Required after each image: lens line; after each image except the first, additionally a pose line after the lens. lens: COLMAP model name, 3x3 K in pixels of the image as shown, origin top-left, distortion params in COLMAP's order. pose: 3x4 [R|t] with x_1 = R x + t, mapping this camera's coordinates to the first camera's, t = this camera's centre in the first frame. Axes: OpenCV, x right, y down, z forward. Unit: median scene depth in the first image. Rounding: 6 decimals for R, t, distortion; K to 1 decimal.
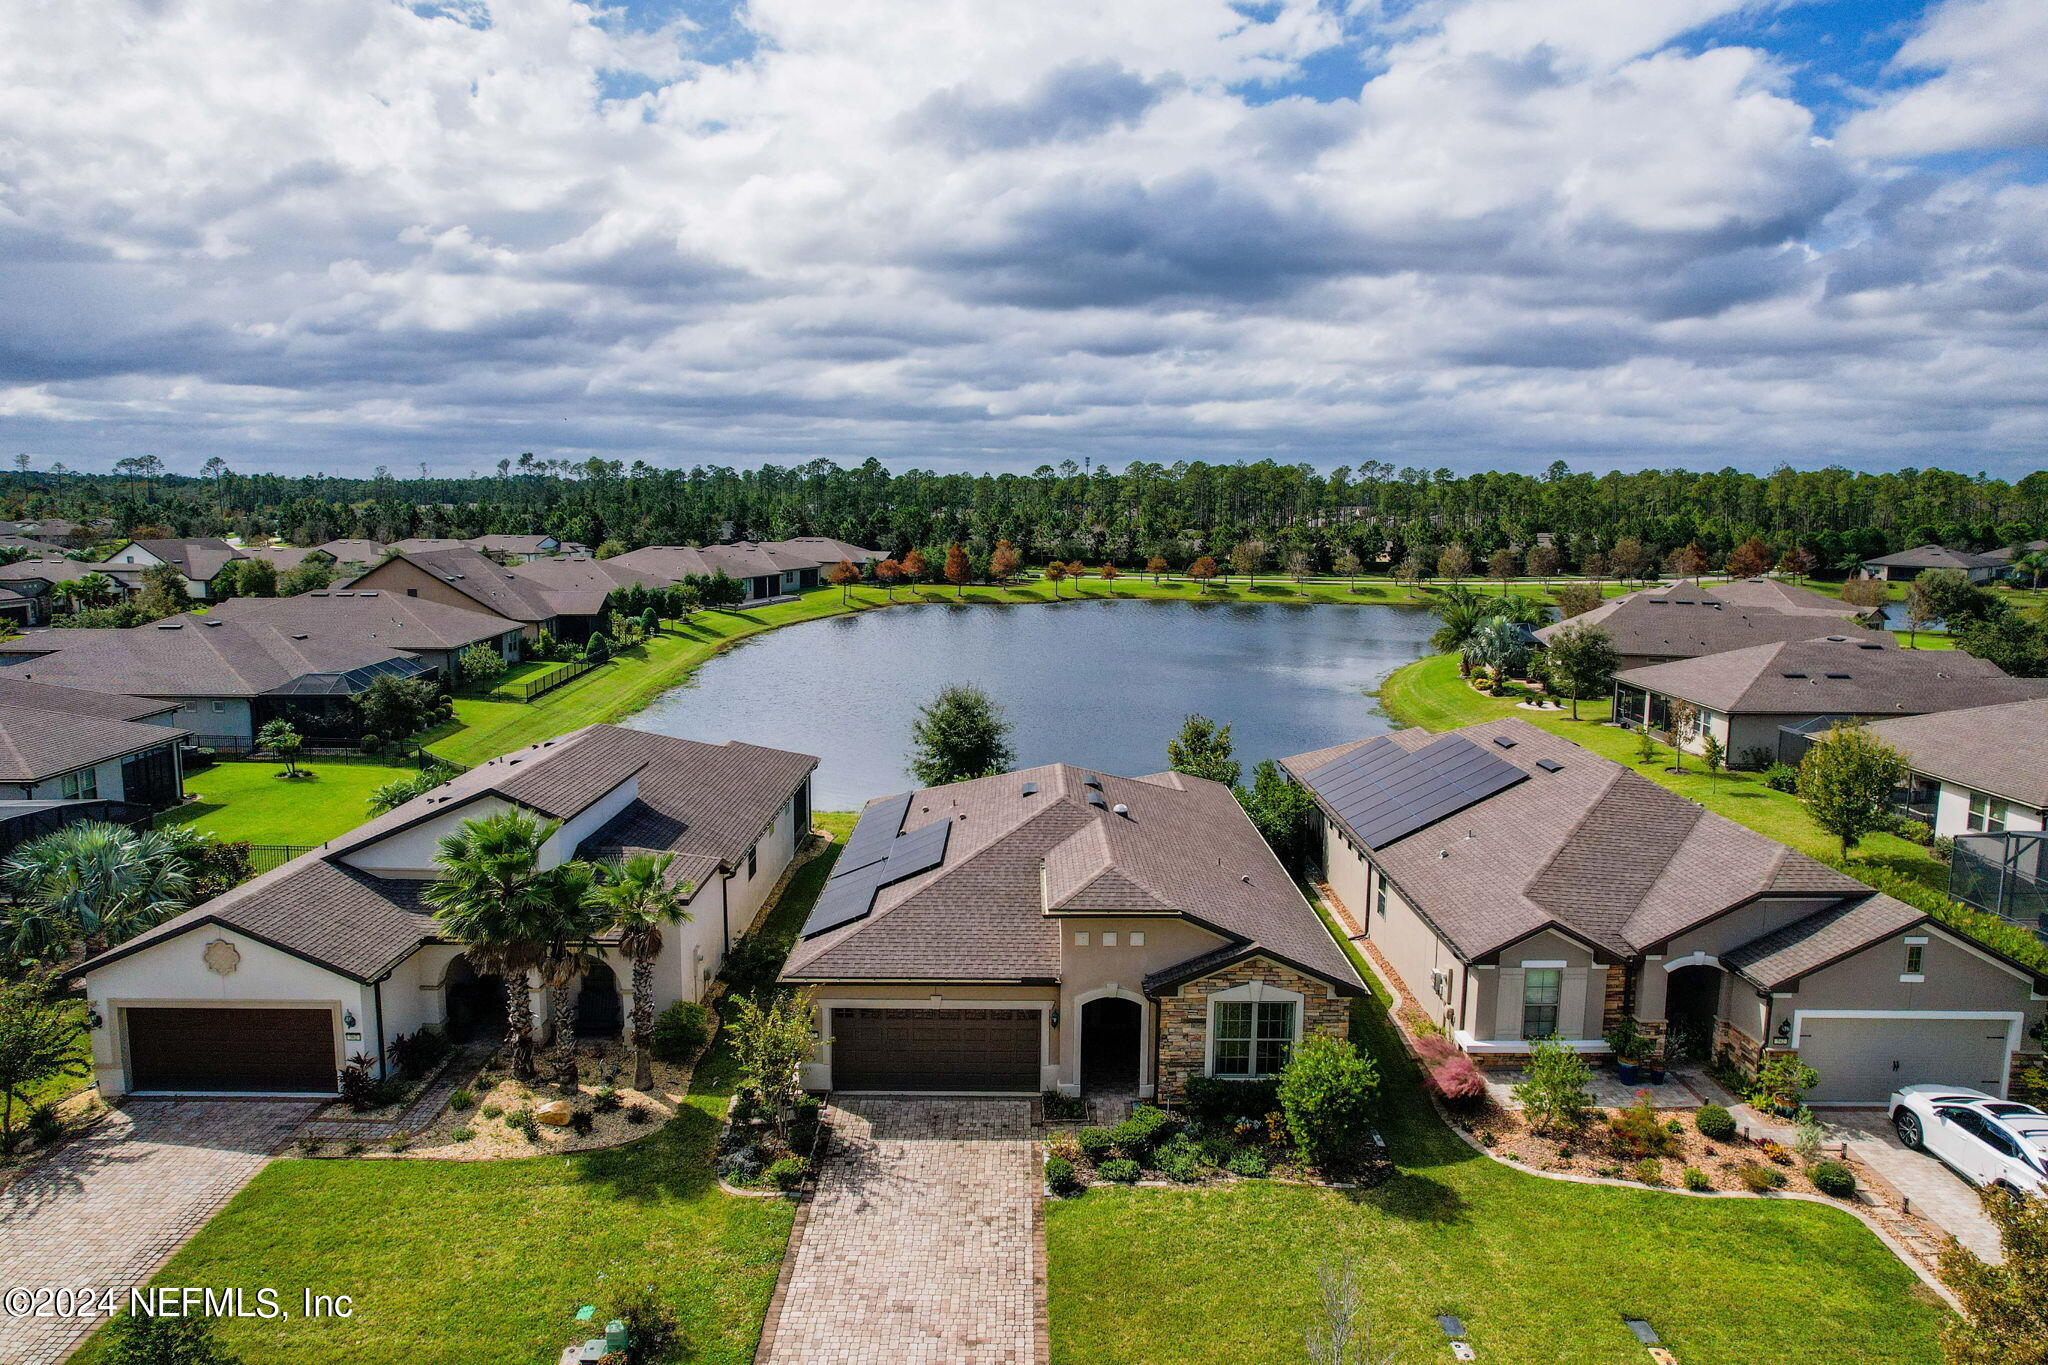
lens RADIAL K [[1352.3, 0, 1022.3], [0, 1352.3, 675.3], [0, 0, 1]] dist [-0.059099, 0.045947]
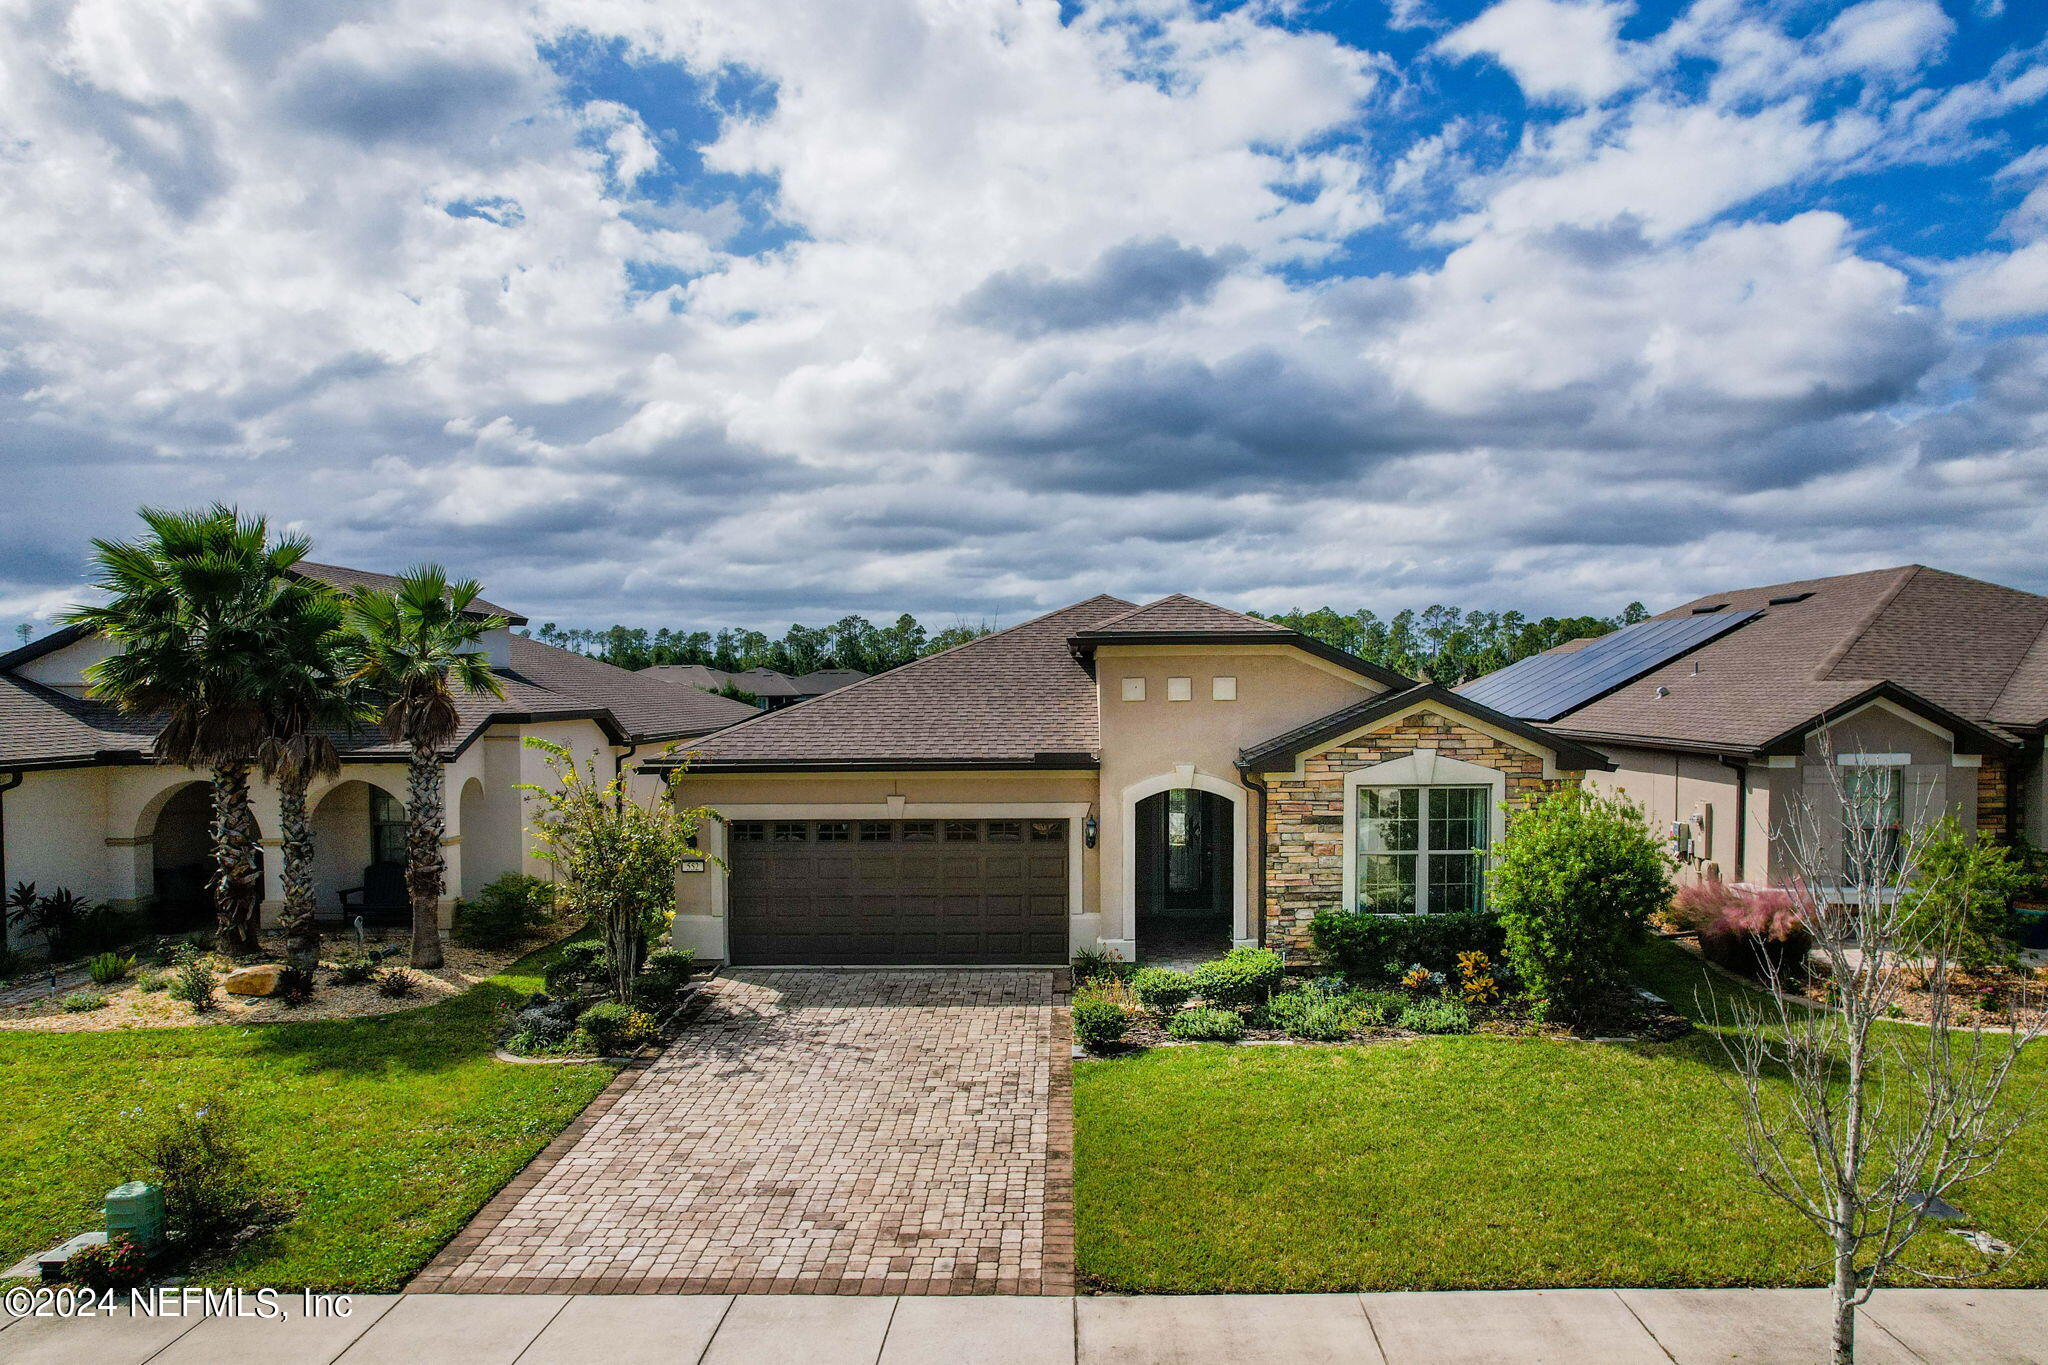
lens RADIAL K [[1416.0, 0, 1049.6], [0, 1416.0, 729.6], [0, 0, 1]] dist [-0.048009, 0.012550]
pose [[0.999833, -0.012841, -0.013015, 0.014352], [0.011542, 0.995376, -0.095362, 0.270067], [0.014180, 0.095196, 0.995358, 0.360788]]
